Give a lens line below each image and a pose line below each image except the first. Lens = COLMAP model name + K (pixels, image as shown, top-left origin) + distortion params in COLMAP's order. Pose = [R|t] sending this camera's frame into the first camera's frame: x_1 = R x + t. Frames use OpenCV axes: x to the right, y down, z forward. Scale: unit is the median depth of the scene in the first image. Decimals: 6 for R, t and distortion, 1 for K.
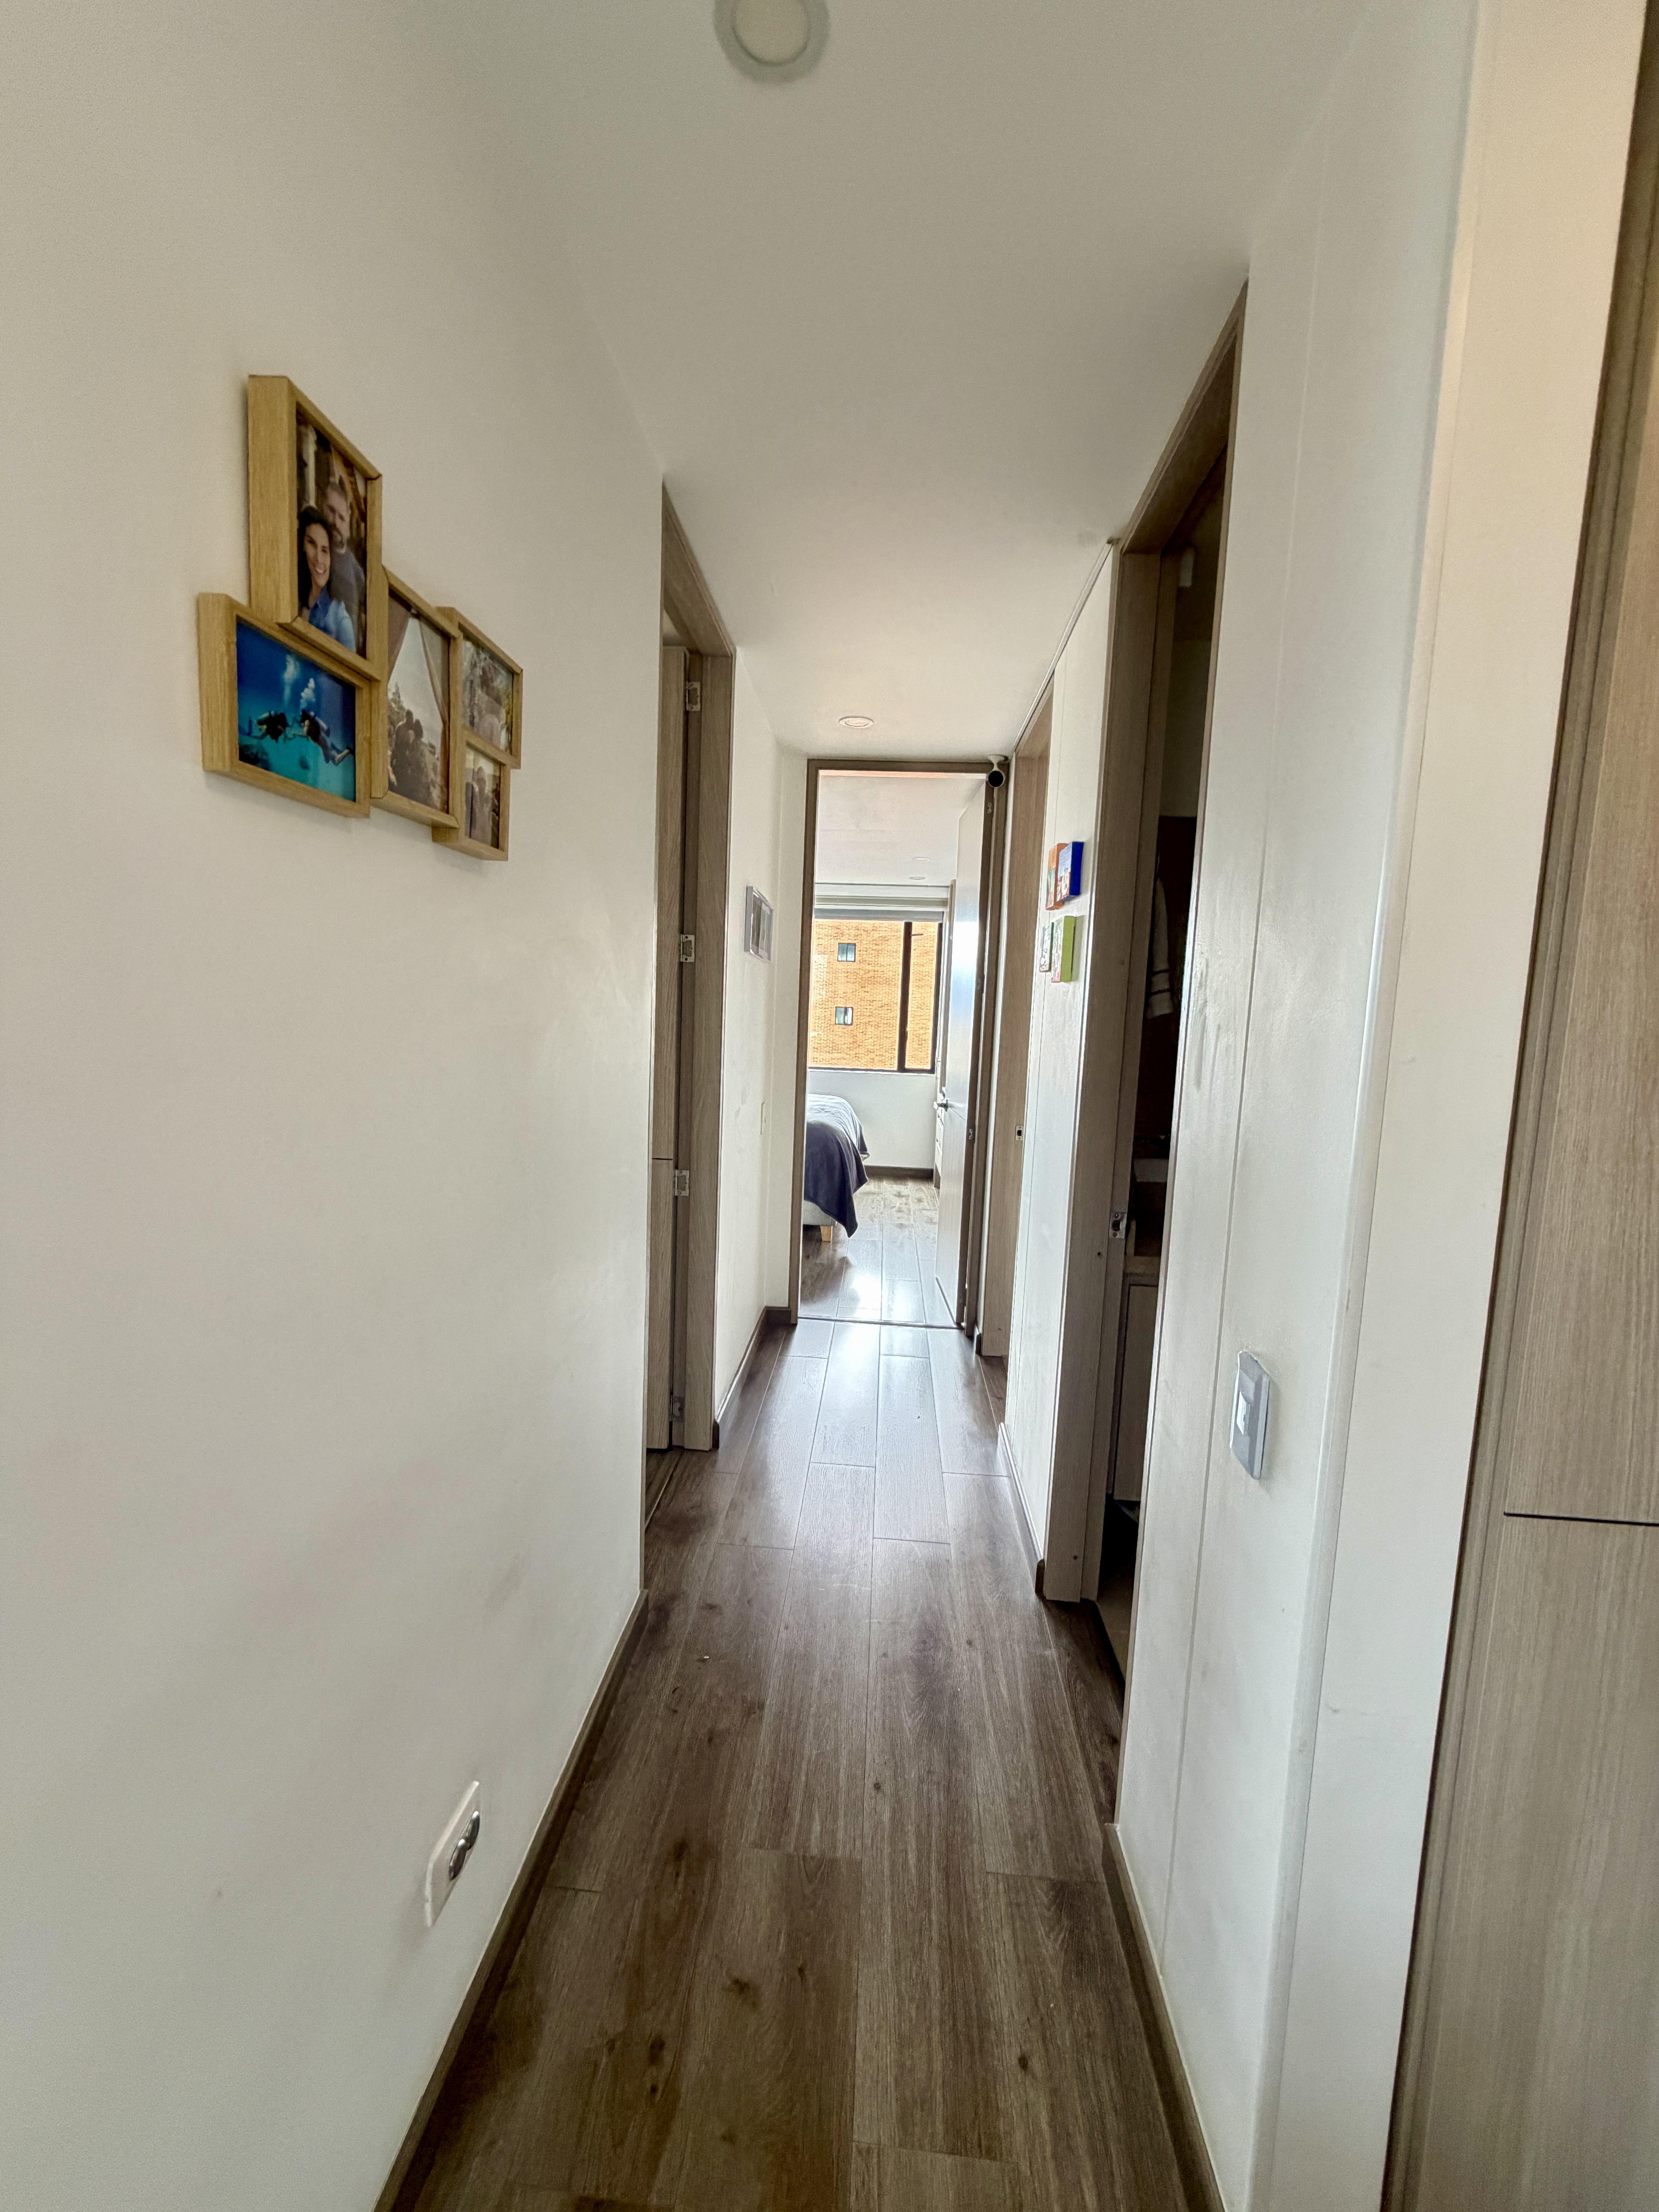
lens RADIAL K [[881.3, 0, 827.9], [0, 881.3, 1100.7], [0, 0, 1]] dist [-0.000253, -0.000421]
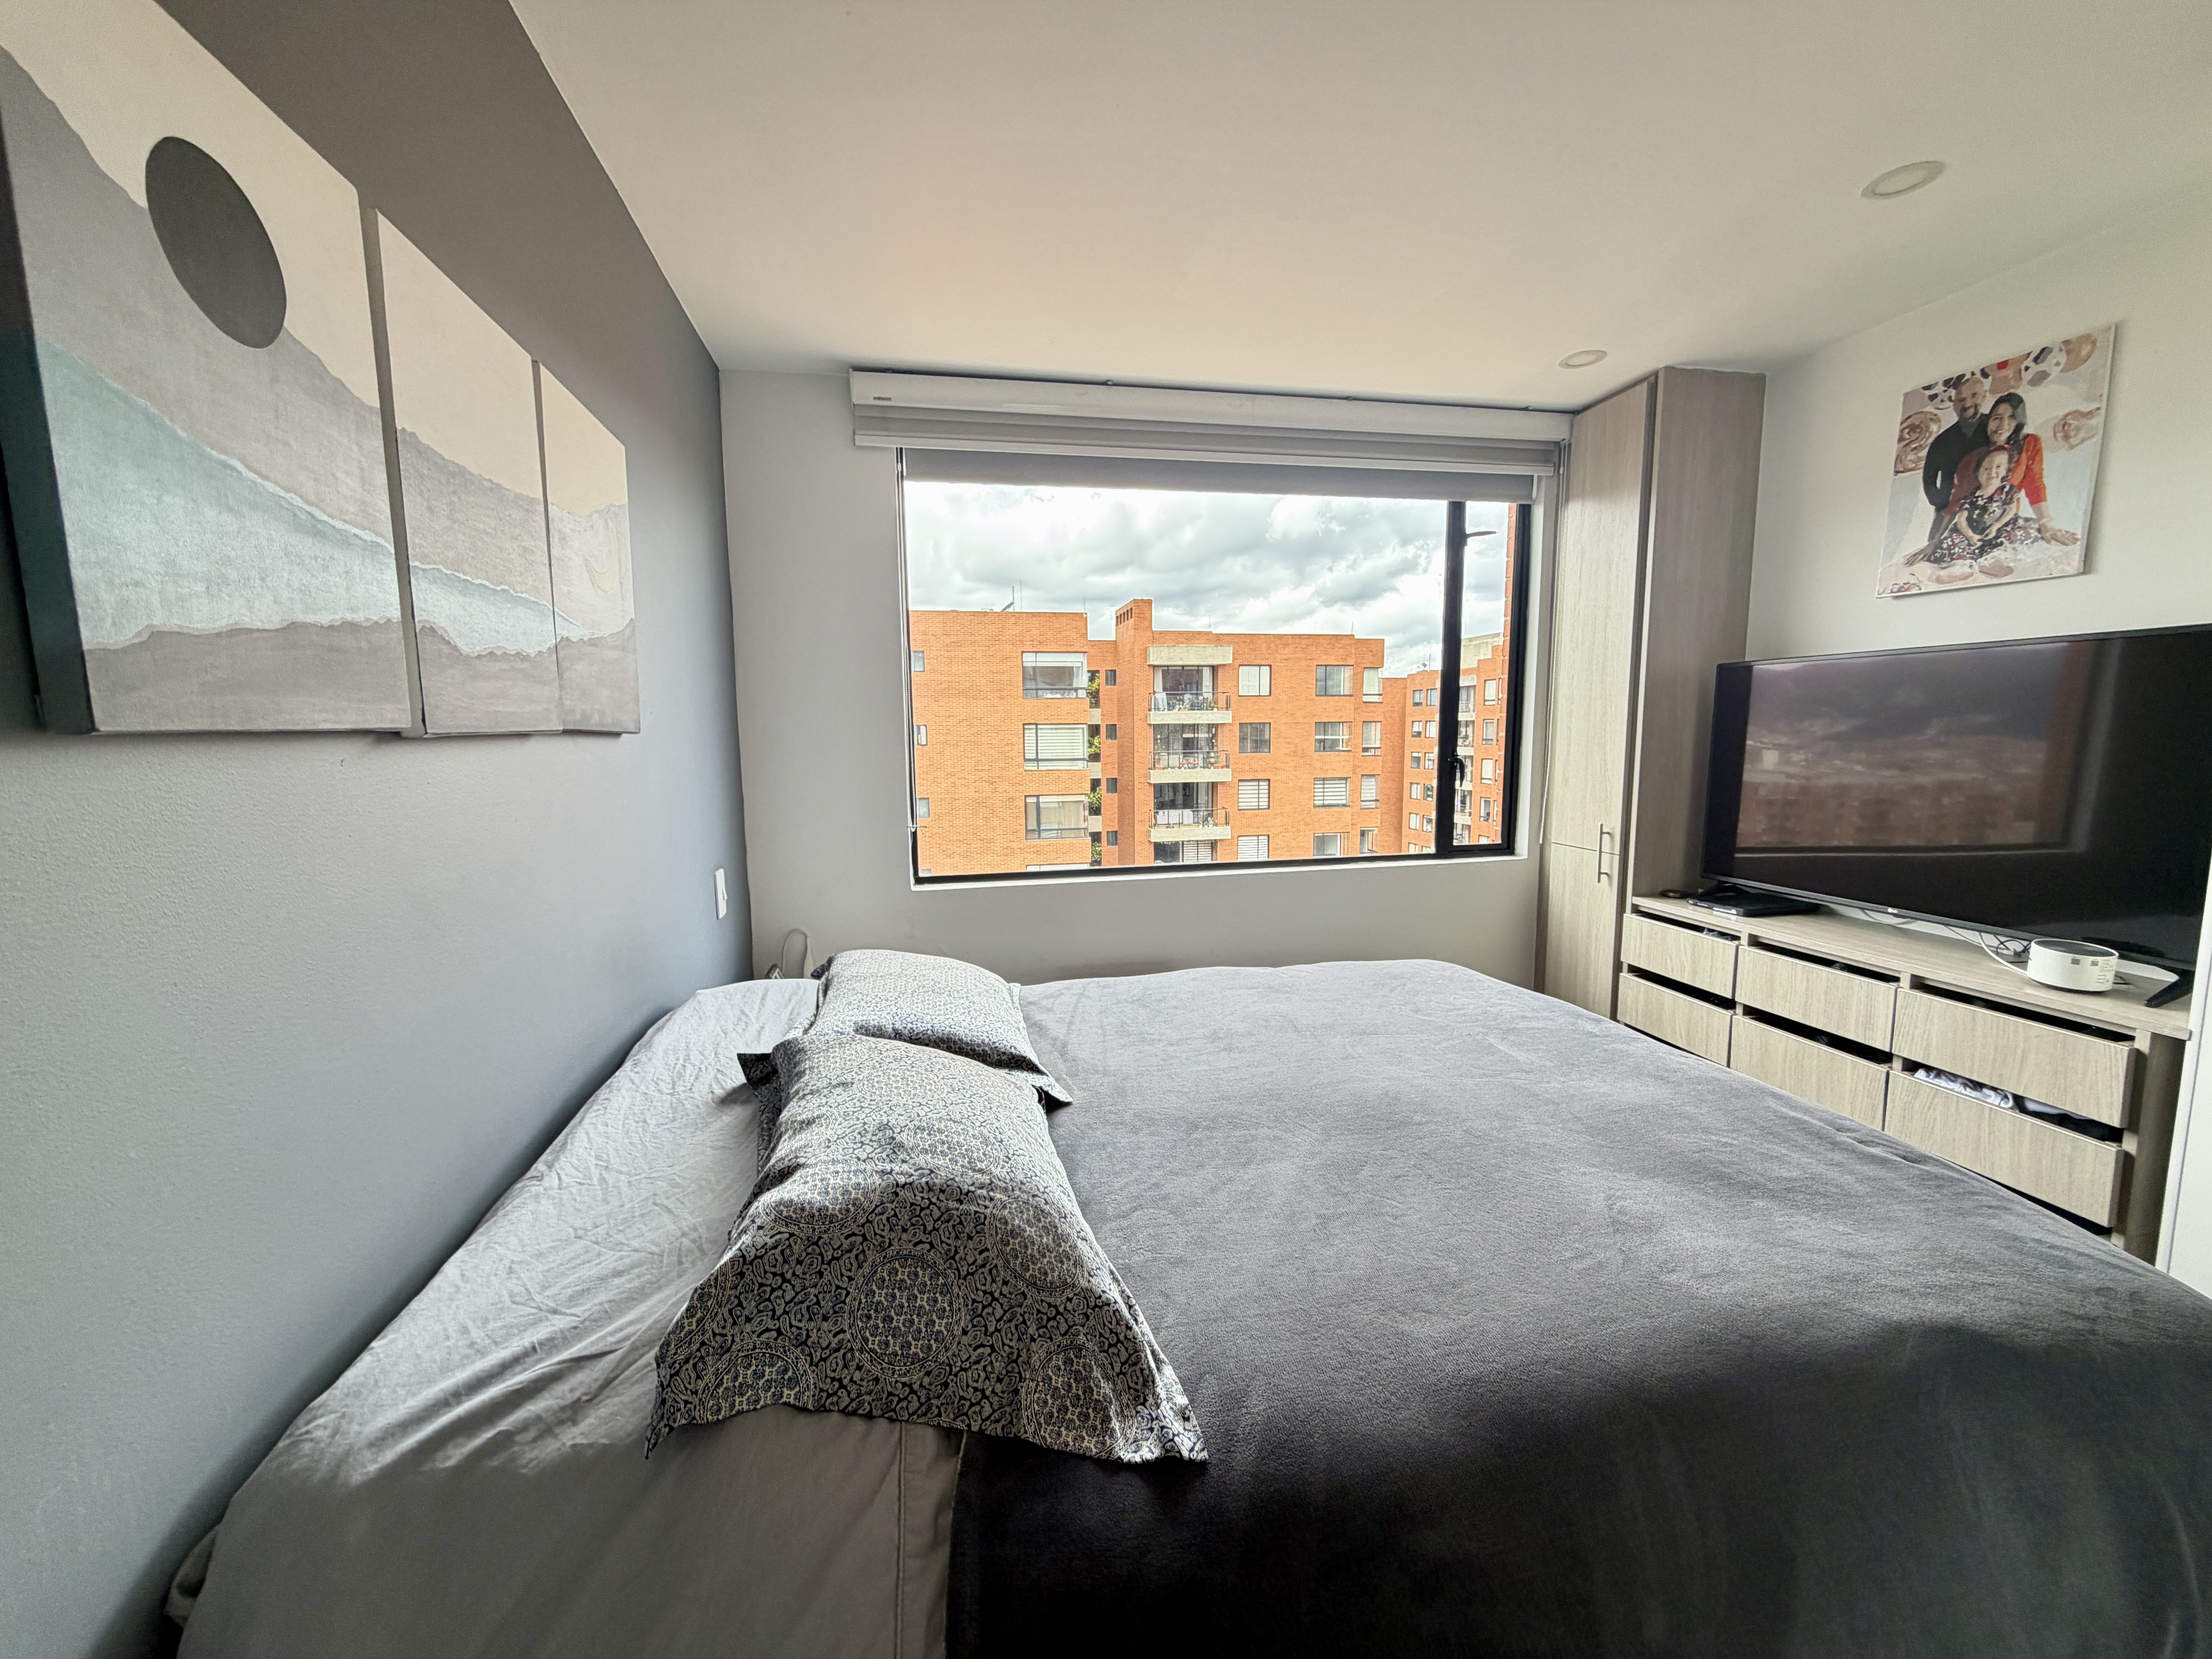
lens RADIAL K [[881.3, 0, 1100.7], [0, 881.3, 832.0], [0, 0, 1]] dist [-0.000253, -0.000421]
pose [[0.962886, -0.050906, 0.265063, -0.195654], [0.047275, 0.998680, 0.020065, -0.059205], [-0.265735, -0.006790, 0.964022, 0.629704]]
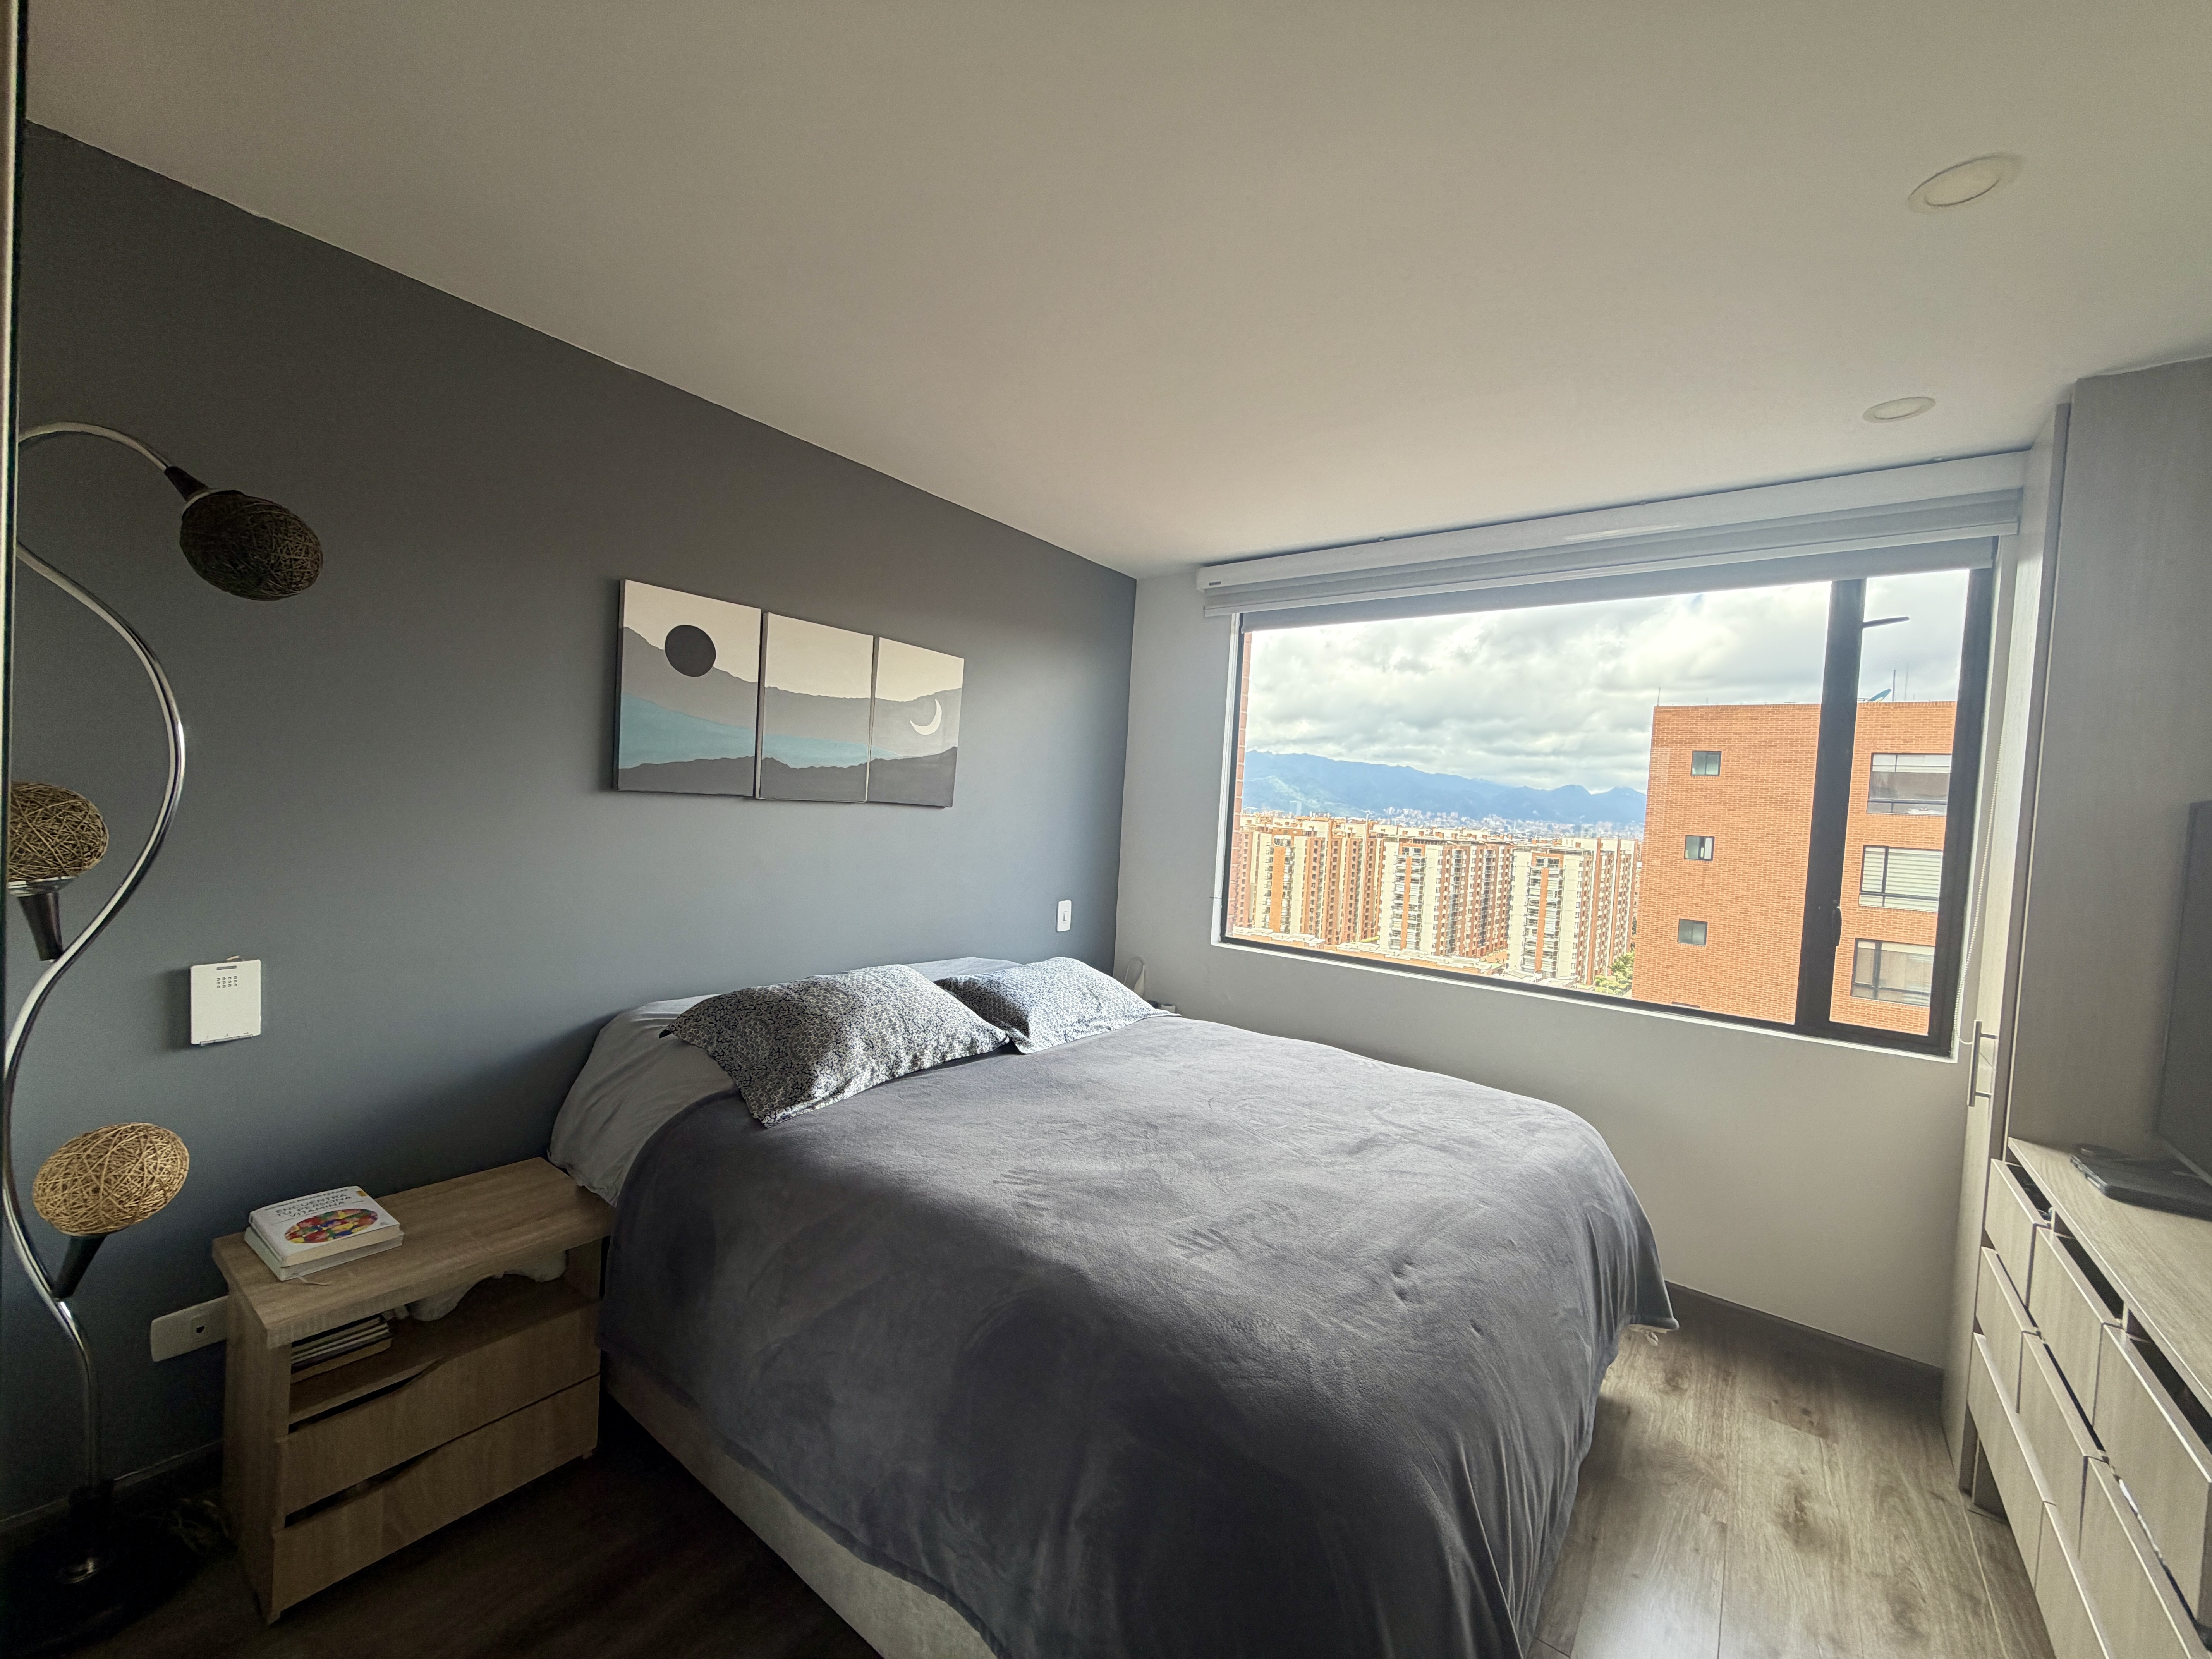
lens RADIAL K [[881.3, 0, 1100.7], [0, 881.3, 832.0], [0, 0, 1]] dist [-0.000253, -0.000421]
pose [[0.833894, 0.058516, -0.548813, 0.037235], [-0.109068, 0.992226, -0.059930, -0.056487], [0.541040, 0.109834, 0.833794, 0.569756]]
